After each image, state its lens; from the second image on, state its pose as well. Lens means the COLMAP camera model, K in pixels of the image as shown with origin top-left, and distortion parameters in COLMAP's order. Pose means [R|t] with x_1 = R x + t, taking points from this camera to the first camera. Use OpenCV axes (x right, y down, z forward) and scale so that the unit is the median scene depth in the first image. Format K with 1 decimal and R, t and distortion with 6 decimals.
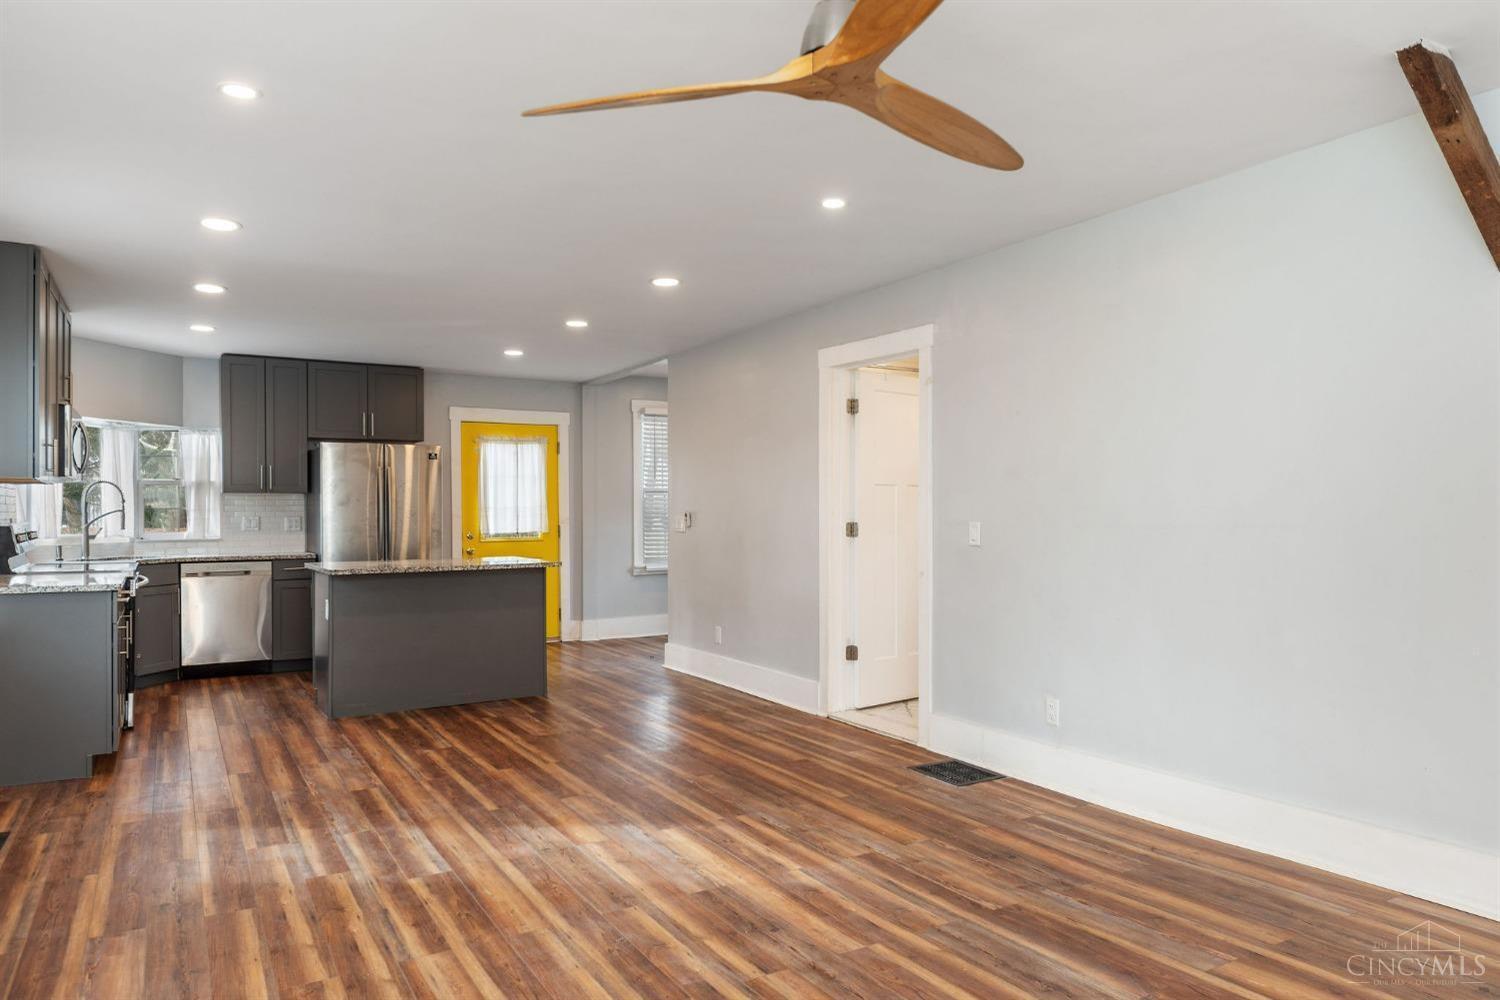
lens RADIAL K [[984.4, 0, 736.3], [0, 984.4, 502.1], [0, 0, 1]] dist [0.016186, -0.004065]
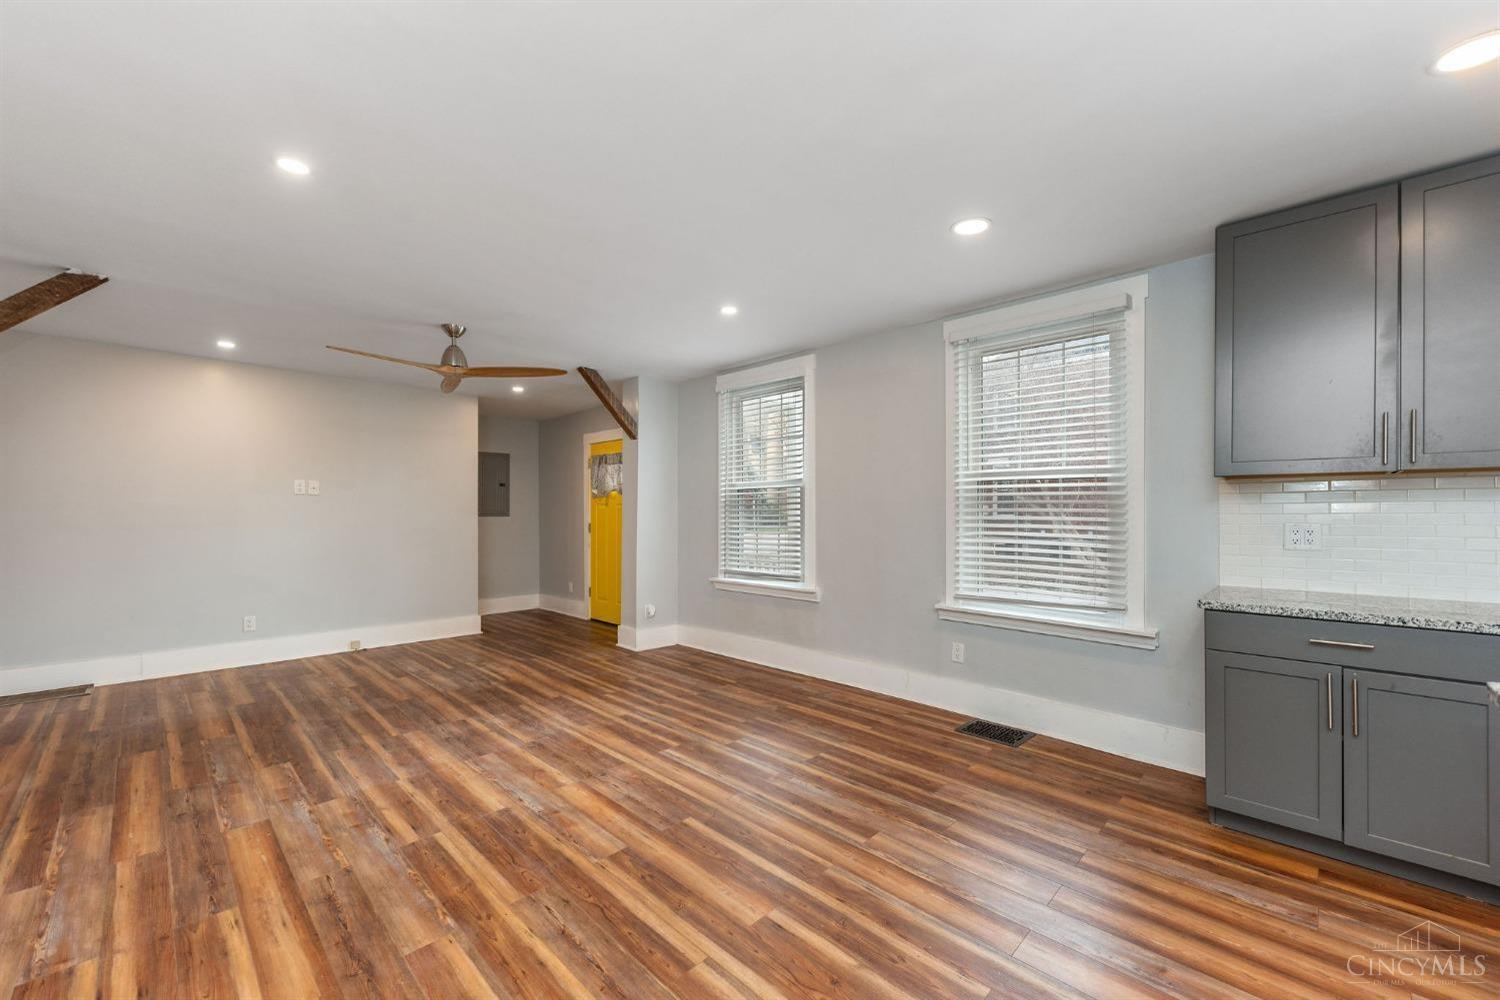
lens RADIAL K [[598.8, 0, 752.5], [0, 598.8, 504.3], [0, 0, 1]] dist [0.001663, 0.000471]
pose [[-0.961952, -0.002056, -0.273211, -0.107783], [0.003955, 0.999762, -0.021451, 0.009074], [0.273190, -0.021715, -0.961715, 1.182455]]
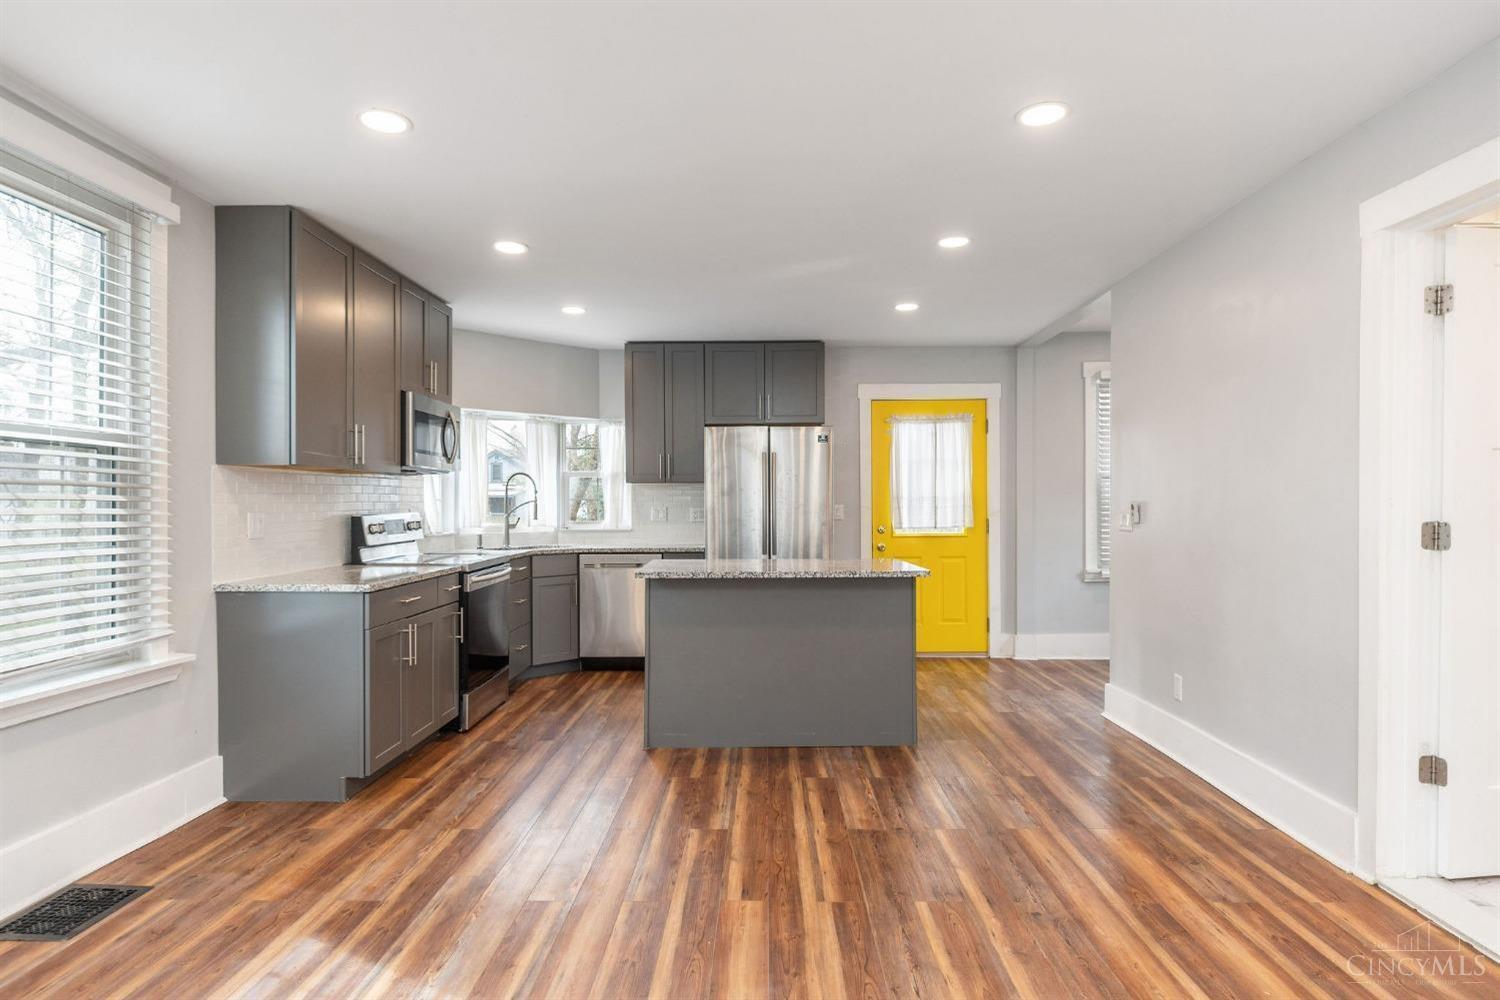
lens RADIAL K [[872.1, 0, 741.2], [0, 872.1, 507.8], [0, 0, 1]] dist [0.006858, -0.003796]
pose [[0.852913, 0.003043, -0.522045, 0.048616], [0.005227, 0.999883, 0.014368, 0.004646], [0.522027, -0.014983, 0.852797, 0.440797]]
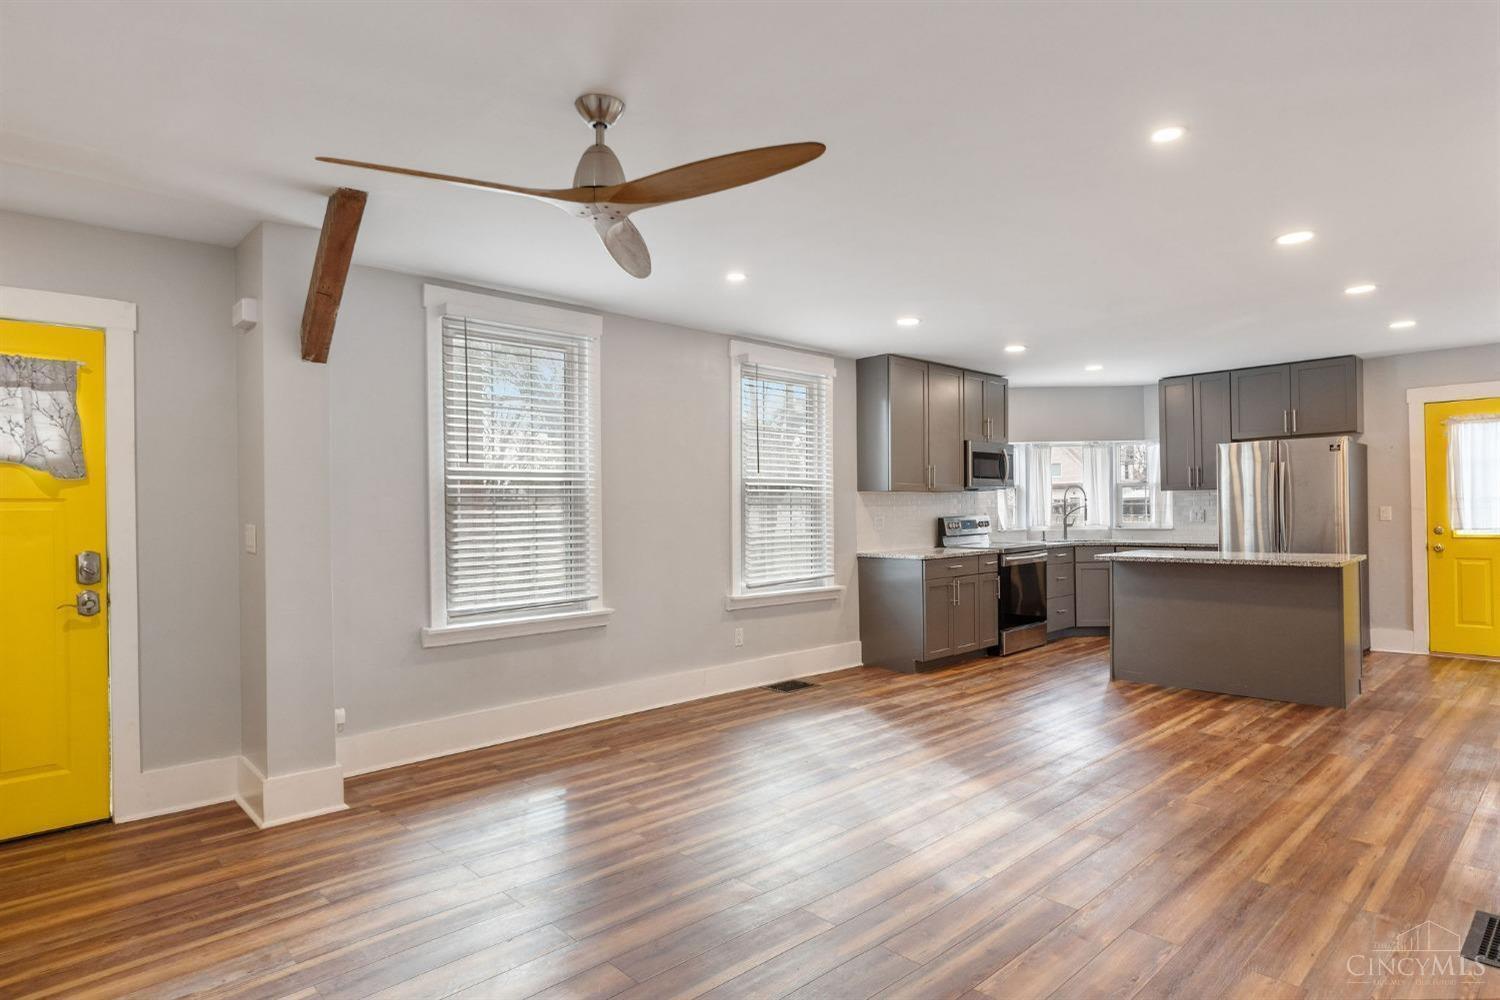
lens RADIAL K [[810.5, 0, 748.8], [0, 810.5, 507.9], [0, 0, 1]] dist [0.011397, -0.001738]
pose [[0.233591, -0.003467, -0.972329, 0.490800], [0.022286, 0.999750, 0.001789, -0.002385], [0.972079, -0.022087, 0.233610, 0.361598]]
